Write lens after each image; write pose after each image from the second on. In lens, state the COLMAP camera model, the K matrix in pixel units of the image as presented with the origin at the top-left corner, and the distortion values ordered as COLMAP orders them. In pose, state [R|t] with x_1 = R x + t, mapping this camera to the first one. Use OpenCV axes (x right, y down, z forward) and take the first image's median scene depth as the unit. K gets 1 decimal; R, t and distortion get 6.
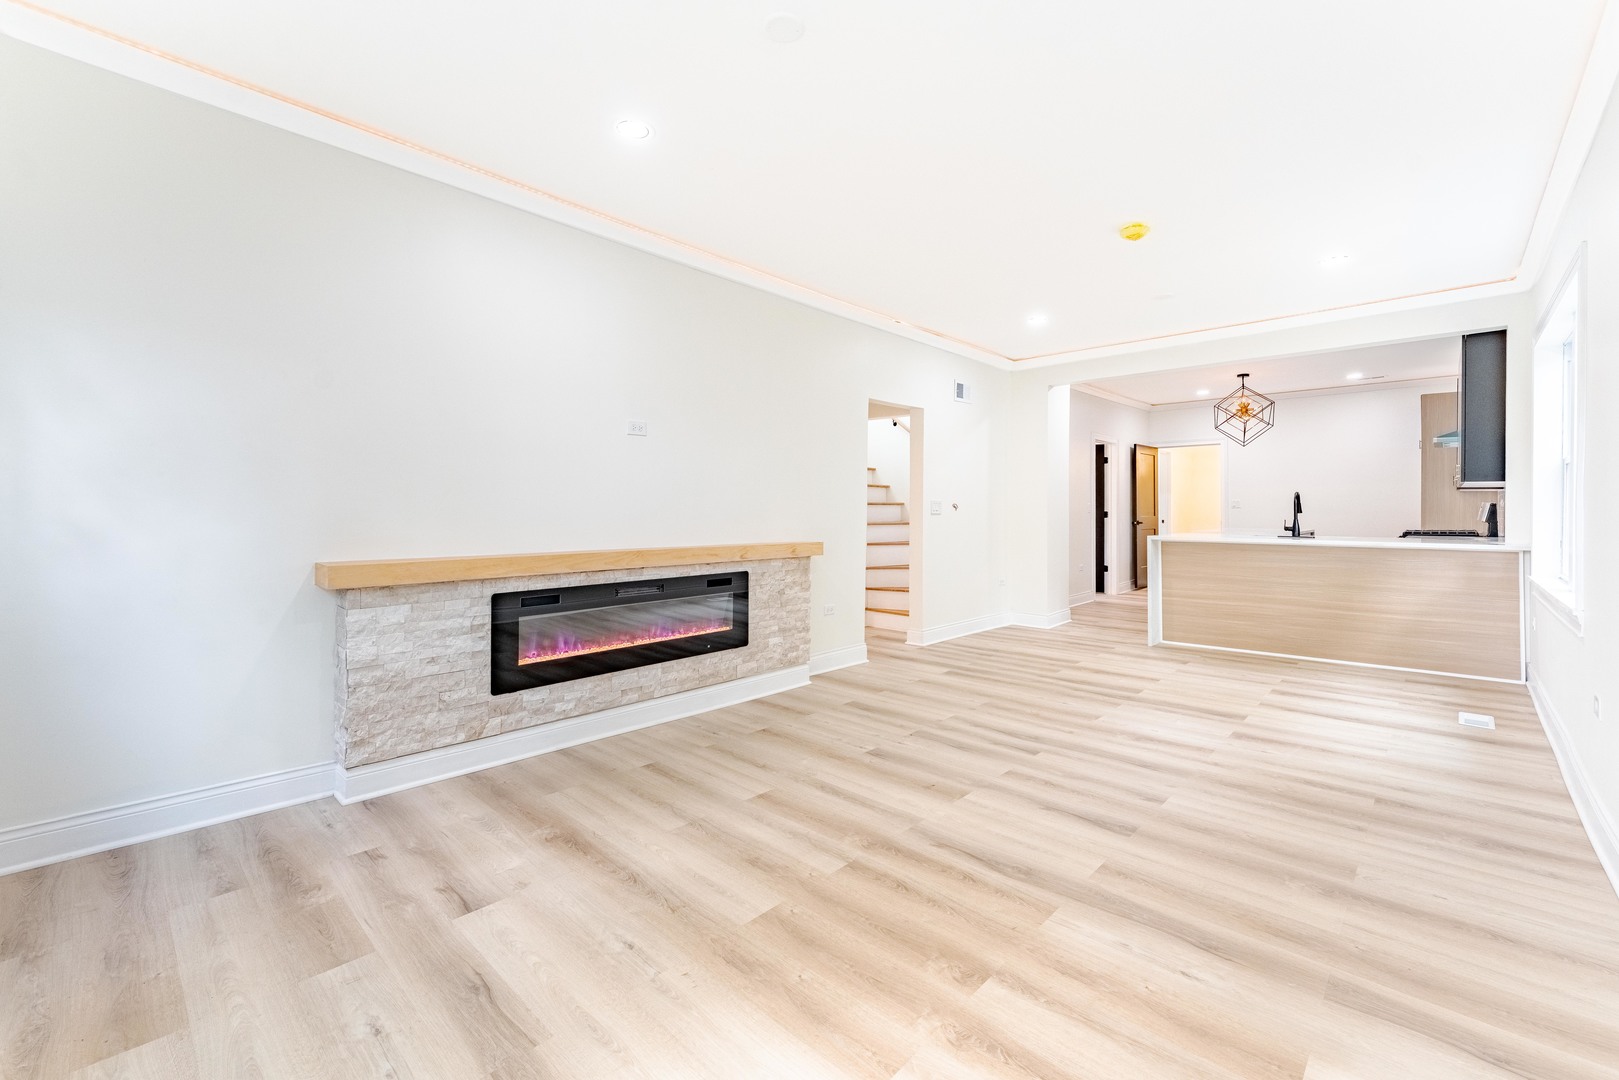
lens RADIAL K [[674.4, 0, 813.0], [0, 674.4, 512.5], [0, 0, 1]] dist [0.001310, -0.000040]
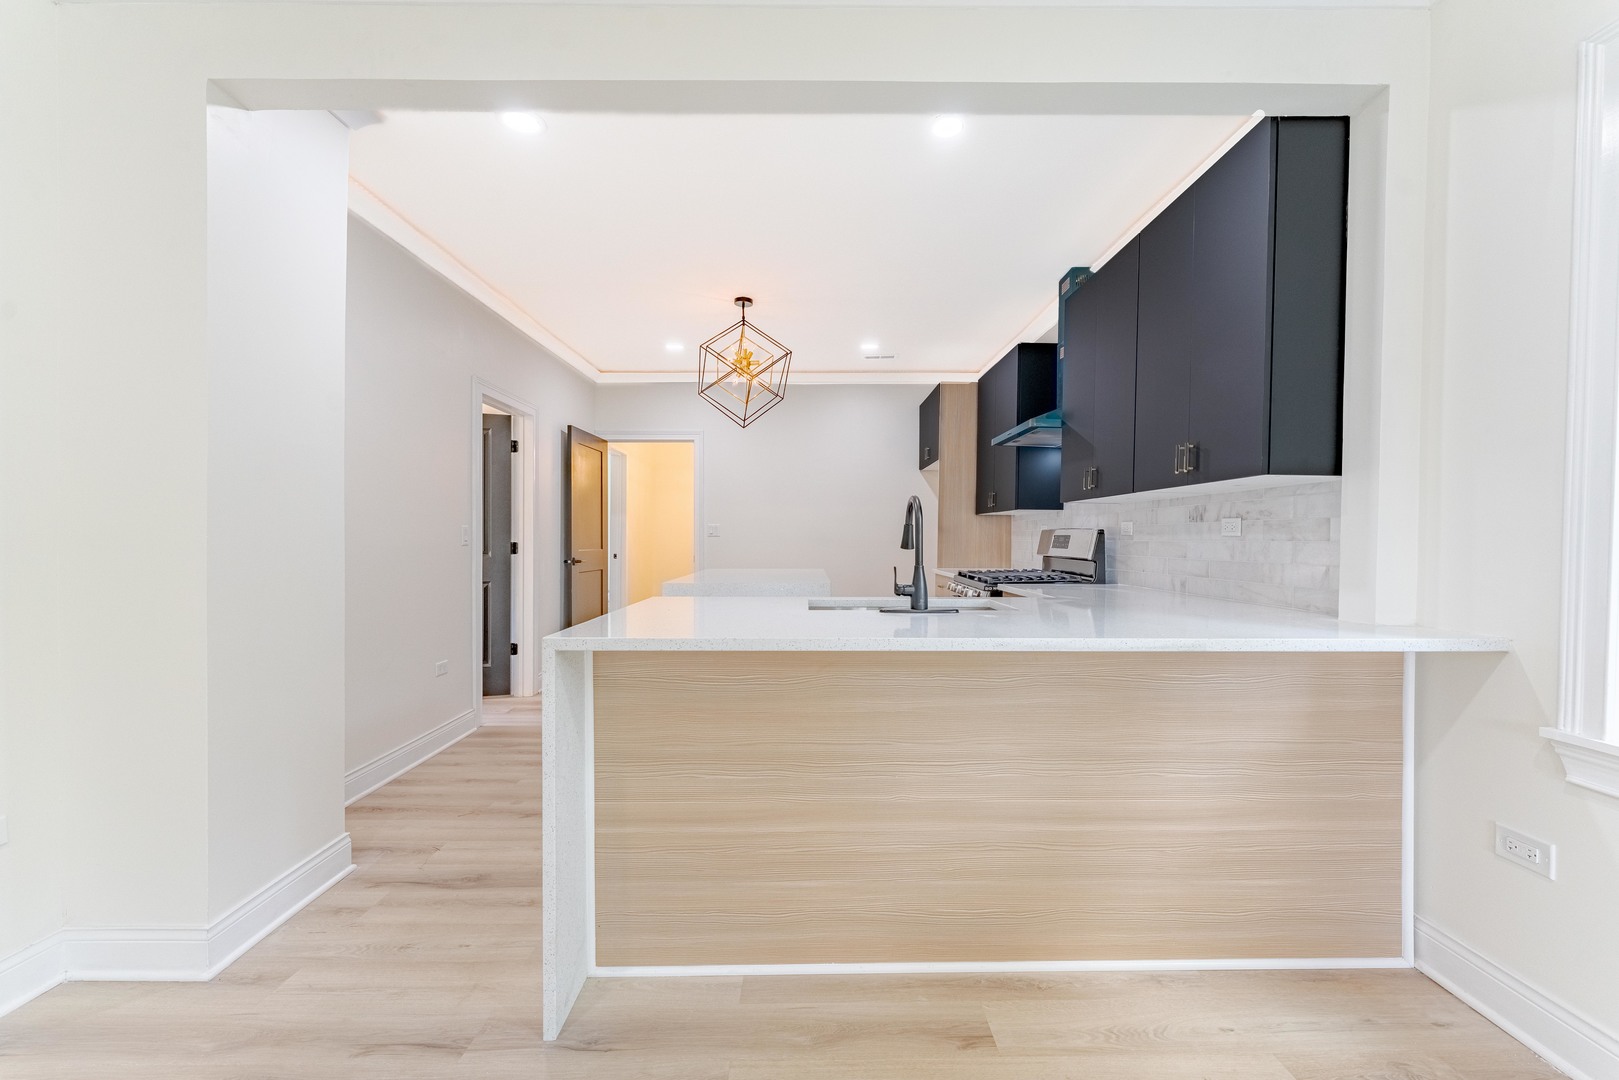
lens RADIAL K [[674.4, 0, 826.0], [0, 674.4, 548.1], [0, 0, 1]] dist [0.001310, -0.000040]
pose [[0.717057, -0.008815, 0.696959, 0.509094], [0.000851, 0.999930, 0.011772, -0.006049], [-0.697014, -0.007847, 0.717014, 0.949339]]
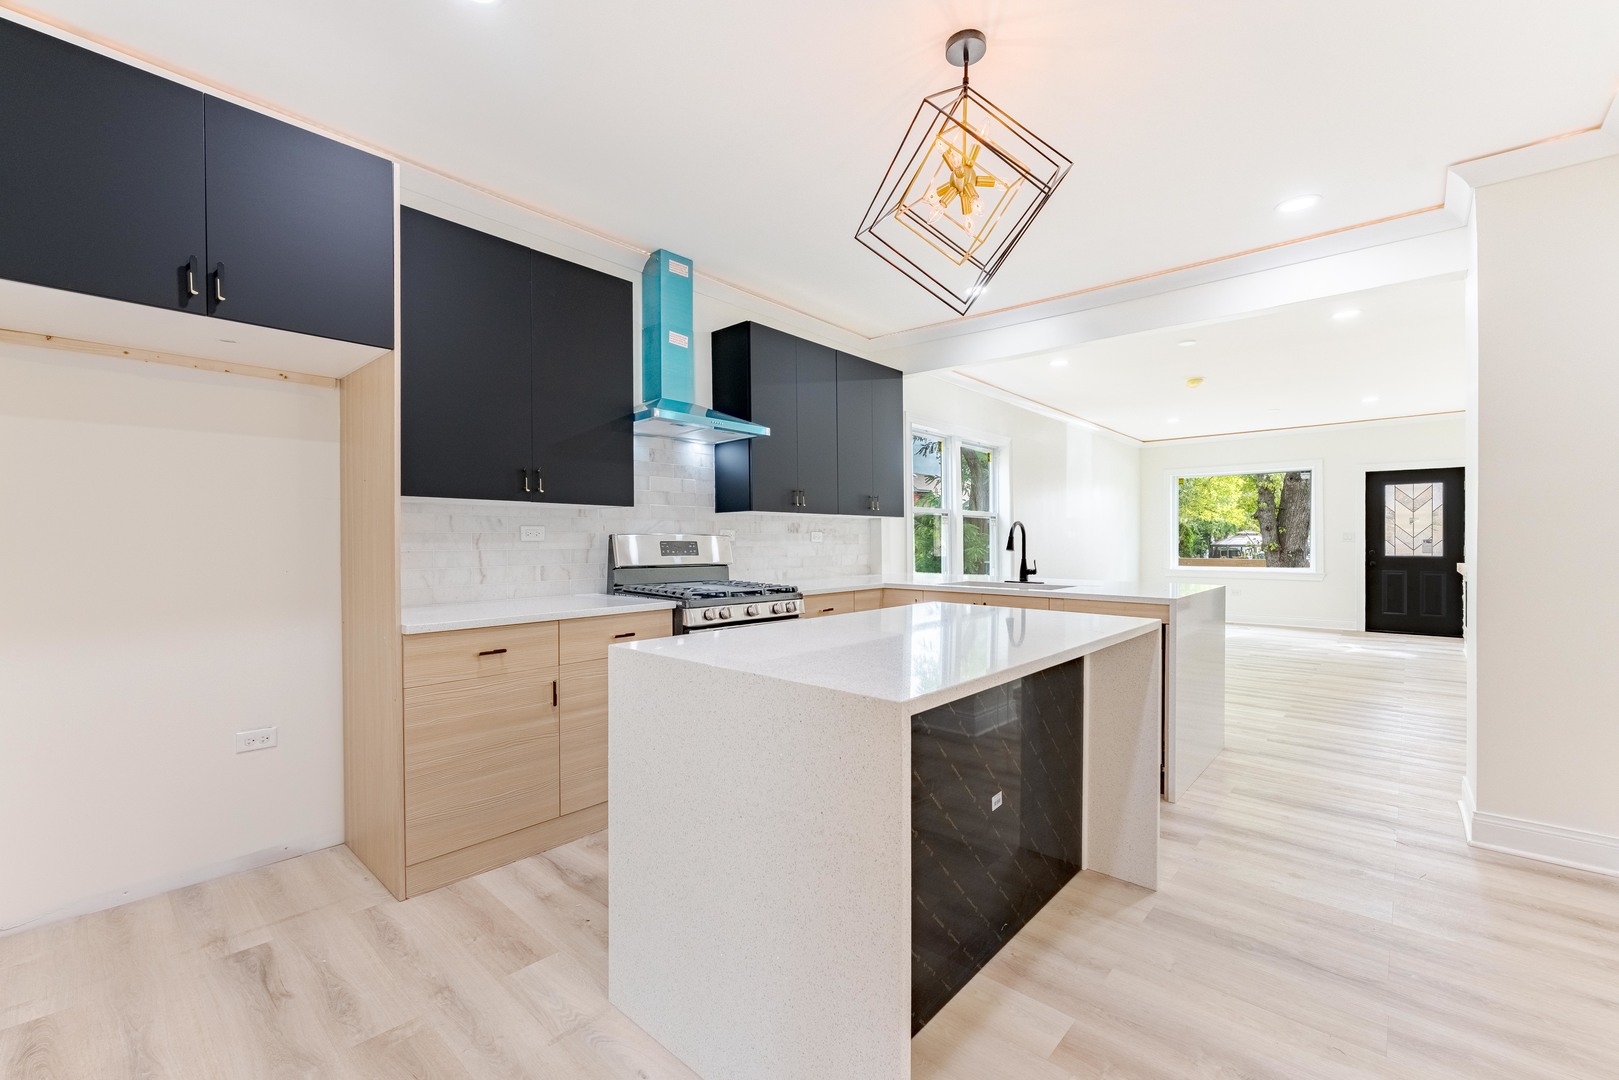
lens RADIAL K [[674.4, 0, 804.7], [0, 674.4, 538.1], [0, 0, 1]] dist [0.001310, -0.000040]
pose [[-0.999920, -0.002787, -0.012305, 1.208712], [-0.002852, 0.999982, 0.005298, -0.020892], [0.012290, 0.005333, -0.999910, 2.178145]]
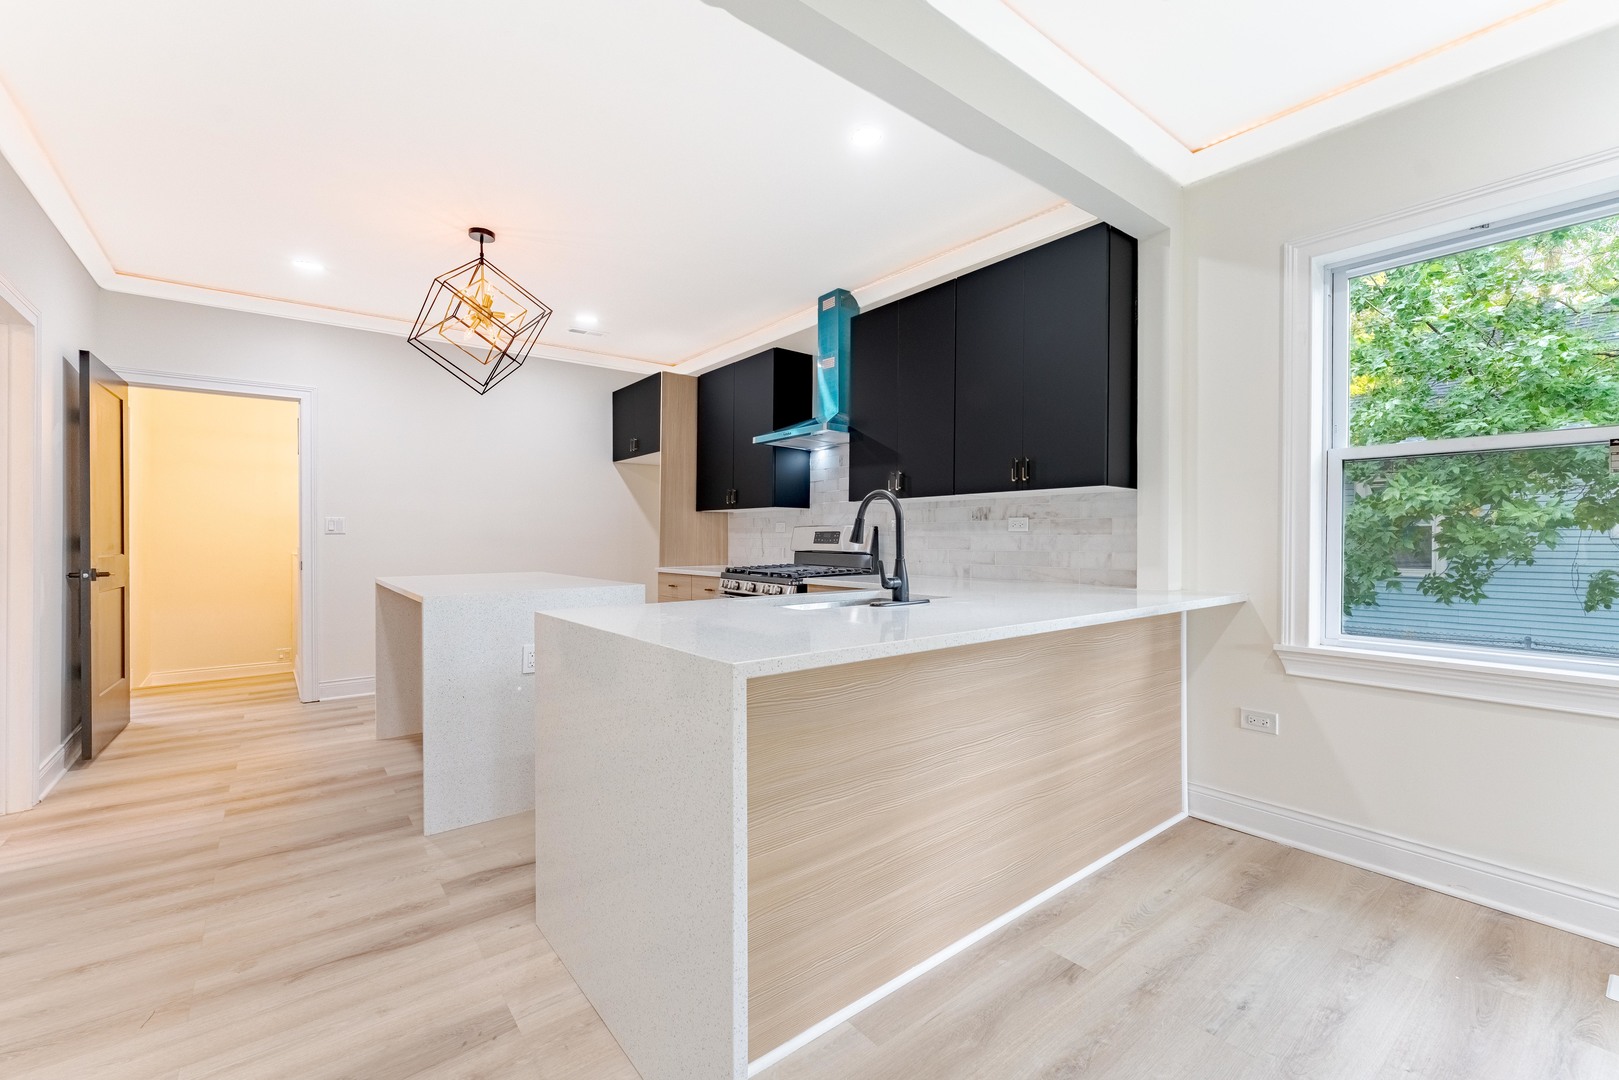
lens RADIAL K [[674.4, 0, 840.9], [0, 674.4, 541.0], [0, 0, 1]] dist [0.001310, -0.000040]
pose [[0.126708, -0.005573, 0.991924, 0.395708], [0.006158, 0.999969, 0.004831, -0.003372], [-0.991921, 0.005496, 0.126738, 1.228310]]
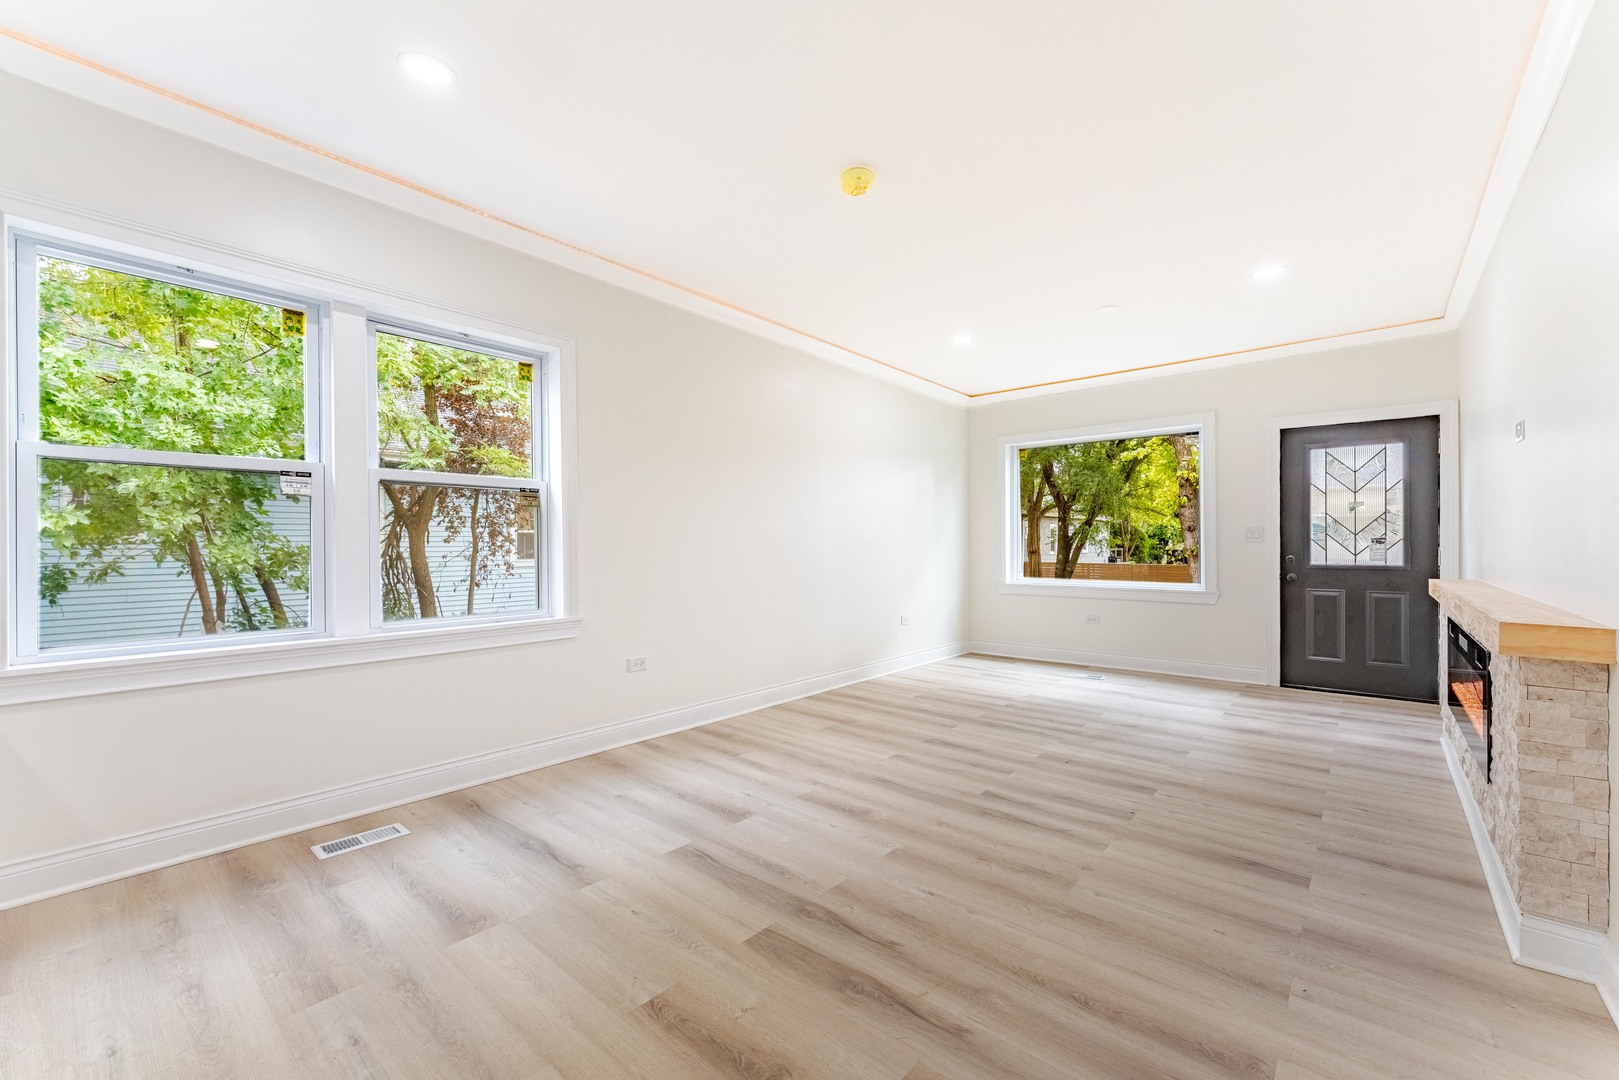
lens RADIAL K [[674.4, 0, 788.2], [0, 674.4, 541.9], [0, 0, 1]] dist [0.001310, -0.000040]
pose [[-0.999674, -0.004006, -0.025199, 0.462889], [-0.004082, 0.999987, 0.002961, -0.005008], [0.025187, 0.003063, -0.999678, 1.420258]]
